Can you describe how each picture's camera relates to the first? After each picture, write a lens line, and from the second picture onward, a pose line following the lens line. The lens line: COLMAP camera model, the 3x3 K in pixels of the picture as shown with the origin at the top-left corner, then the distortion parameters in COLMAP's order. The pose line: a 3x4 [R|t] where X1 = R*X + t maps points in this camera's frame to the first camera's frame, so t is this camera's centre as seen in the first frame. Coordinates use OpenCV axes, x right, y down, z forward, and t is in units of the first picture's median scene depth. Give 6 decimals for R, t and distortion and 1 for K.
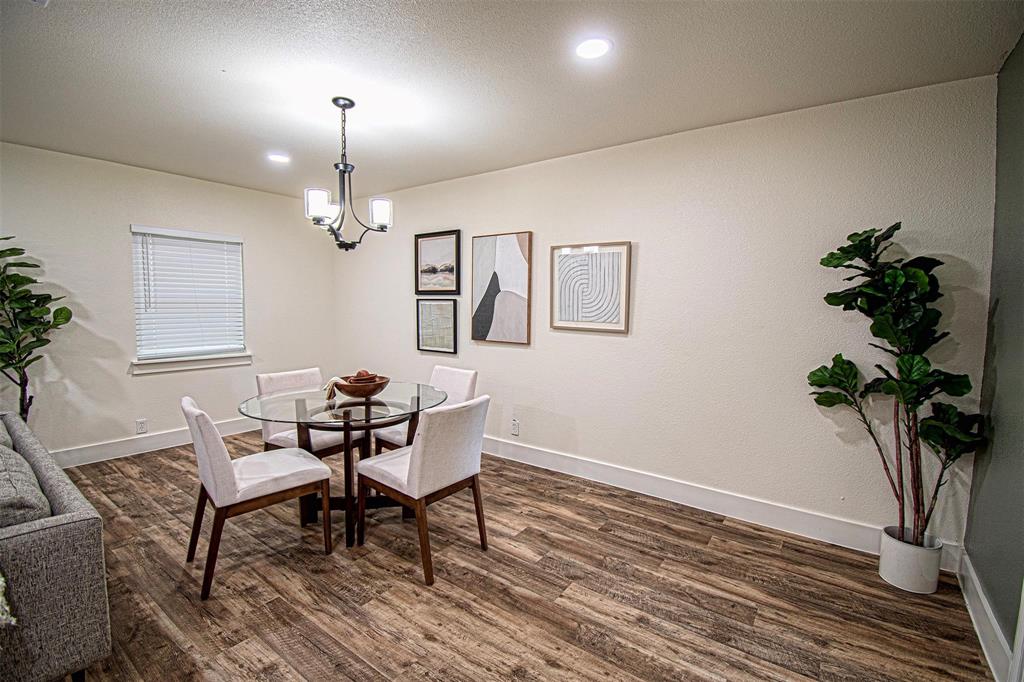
lens RADIAL K [[450.4, 0, 512.8], [0, 450.4, 337.8], [0, 0, 1]] dist [0.005682, -0.016860]
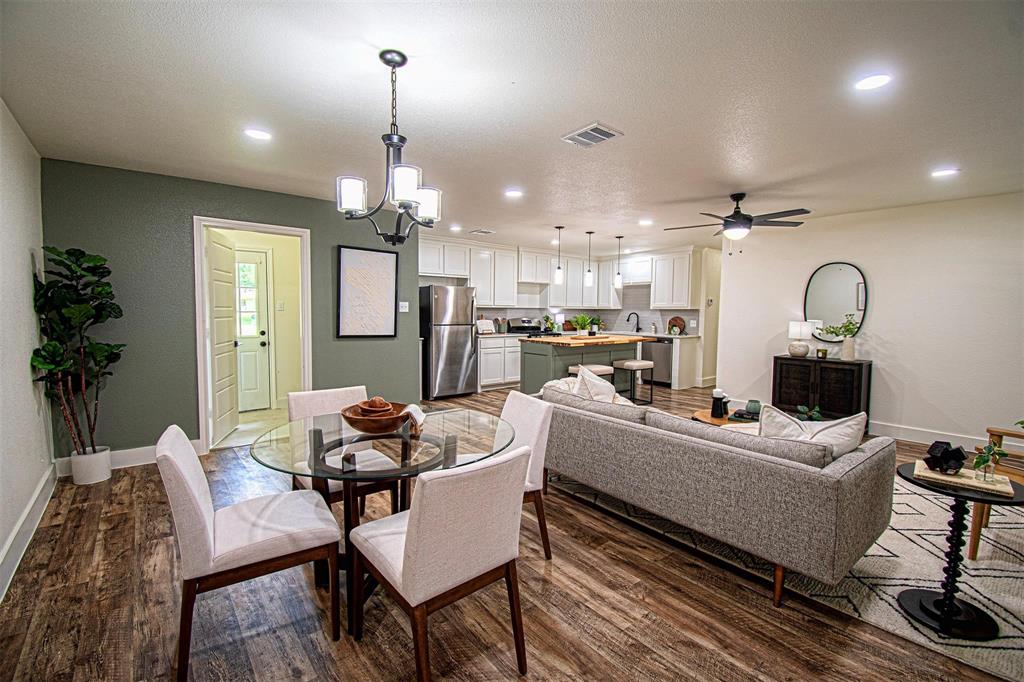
lens RADIAL K [[450.4, 0, 510.2], [0, 450.4, 338.7], [0, 0, 1]] dist [0.005682, -0.016860]
pose [[-0.962994, -0.039577, 0.266602, -0.575655], [-0.003008, 0.990677, 0.136199, -0.101298], [-0.269507, 0.130356, -0.954135, 1.265080]]
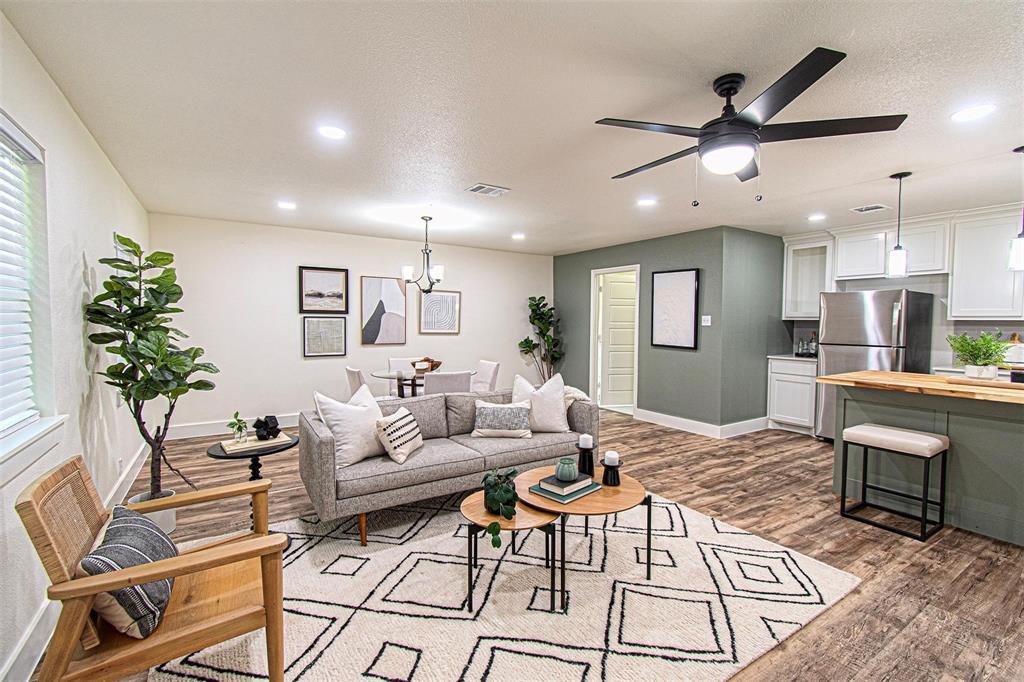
lens RADIAL K [[450.4, 0, 510.9], [0, 450.4, 338.2], [0, 0, 1]] dist [0.005682, -0.016860]
pose [[0.373579, -0.045718, 0.926471, -1.469323], [0.064877, 0.997627, 0.023069, -0.020366], [-0.925327, 0.051488, 0.375658, -0.022597]]
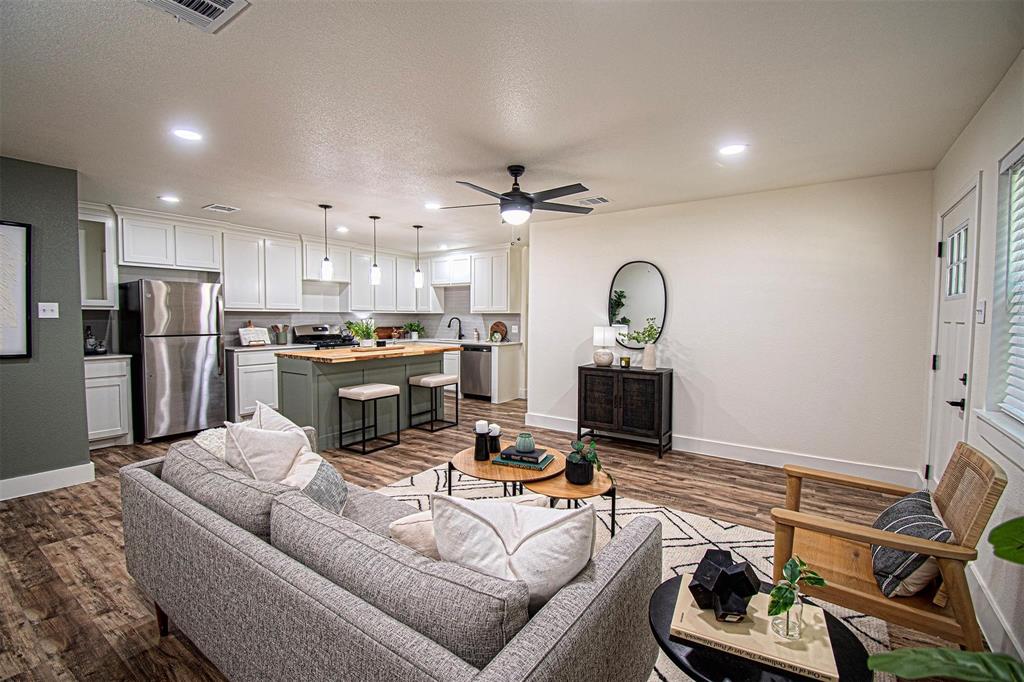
lens RADIAL K [[450.4, 0, 512.3], [0, 450.4, 339.0], [0, 0, 1]] dist [0.005682, -0.016860]
pose [[-0.999536, -0.018369, -0.024292, -0.798493], [-0.021187, 0.992383, 0.121353, -0.076688], [0.021878, 0.121812, -0.992312, 0.894588]]
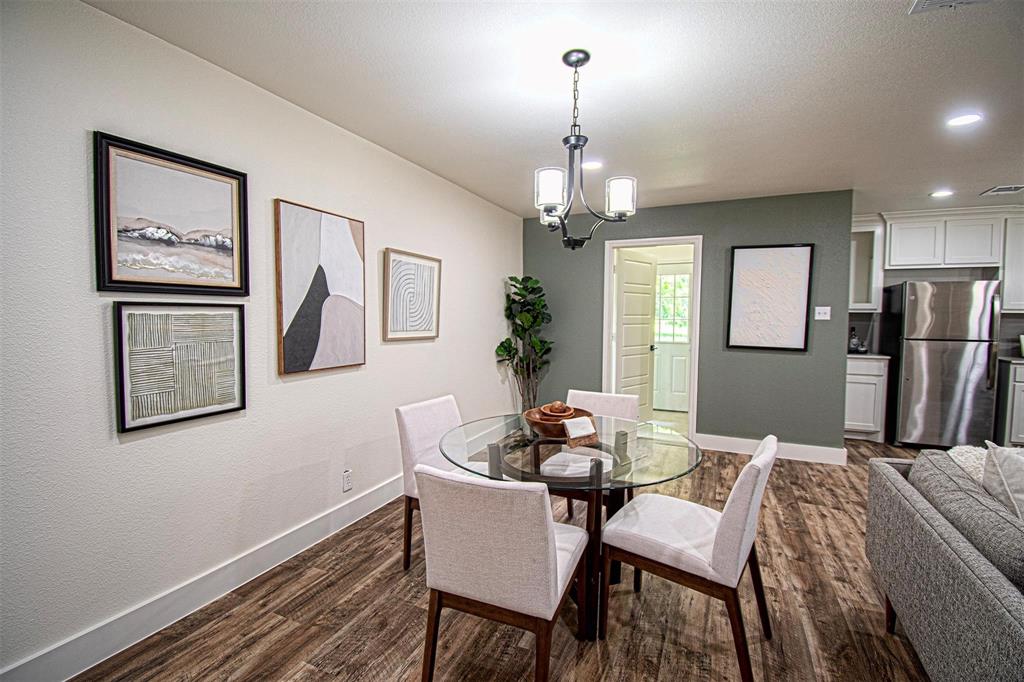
lens RADIAL K [[450.4, 0, 512.1], [0, 450.4, 339.1], [0, 0, 1]] dist [0.005682, -0.016860]
pose [[-0.185550, -0.066586, 0.980376, -0.819690], [0.064496, 0.994725, 0.079767, -0.079189], [-0.980516, 0.078031, -0.180277, 0.920479]]
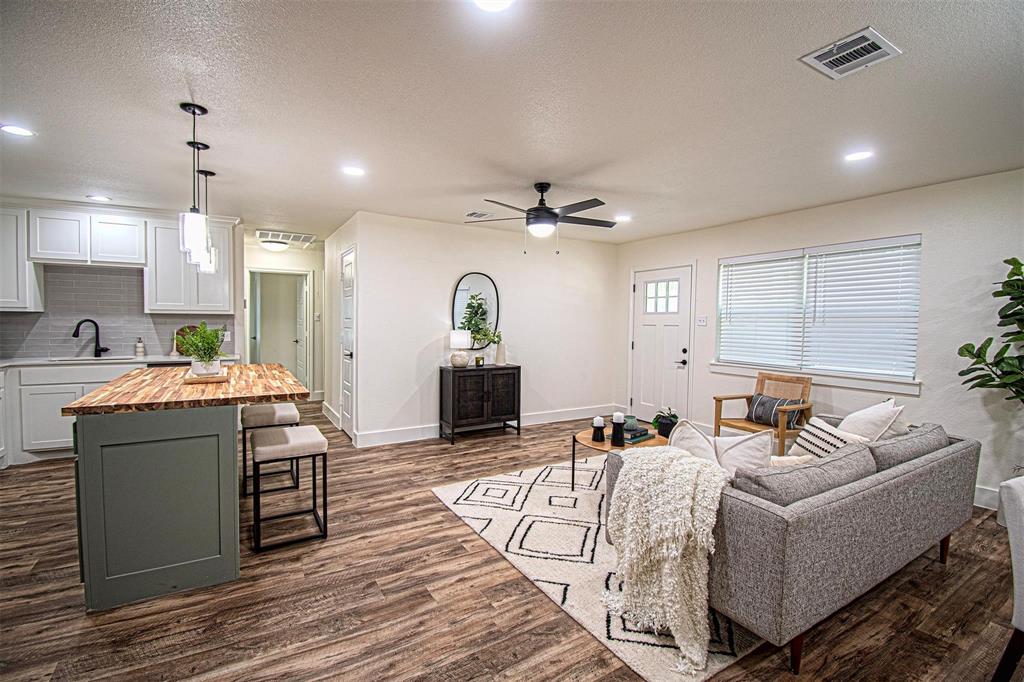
lens RADIAL K [[450.4, 0, 516.8], [0, 450.4, 338.0], [0, 0, 1]] dist [0.005682, -0.016860]
pose [[-0.386564, 0.014846, -0.922143, 0.141251], [-0.083414, 0.995210, 0.050990, -0.019936], [0.918483, 0.096630, -0.383474, 0.288835]]
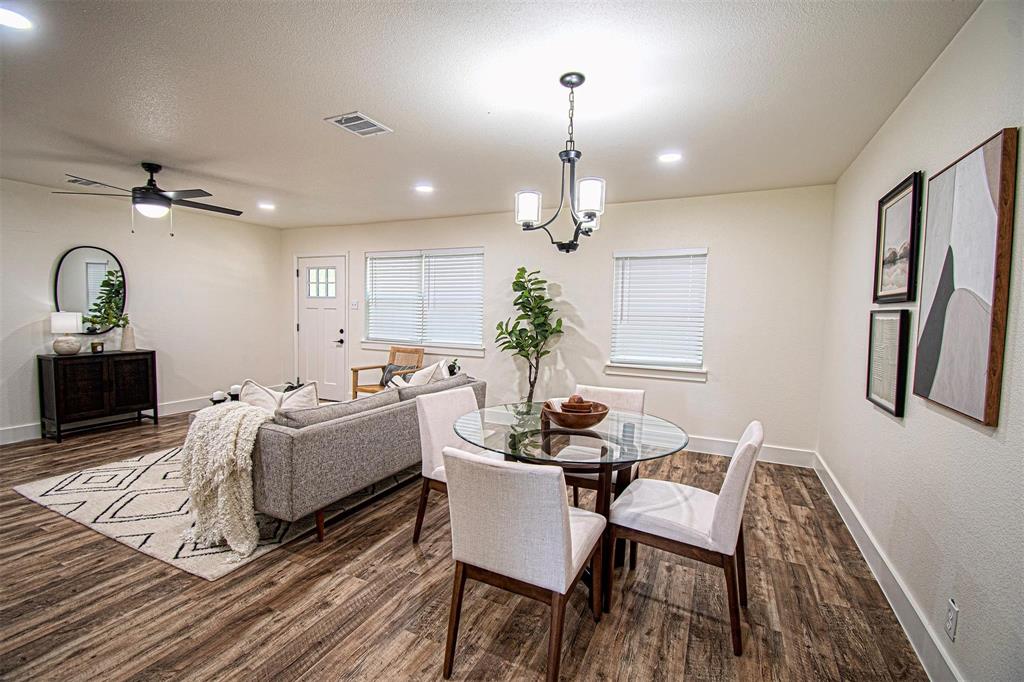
lens RADIAL K [[450.4, 0, 514.5], [0, 450.4, 339.1], [0, 0, 1]] dist [0.005682, -0.016860]
pose [[0.190477, 0.051927, -0.980317, 0.335019], [-0.089105, 0.995392, 0.035412, -0.037071], [0.977639, 0.080606, 0.194226, 0.550205]]
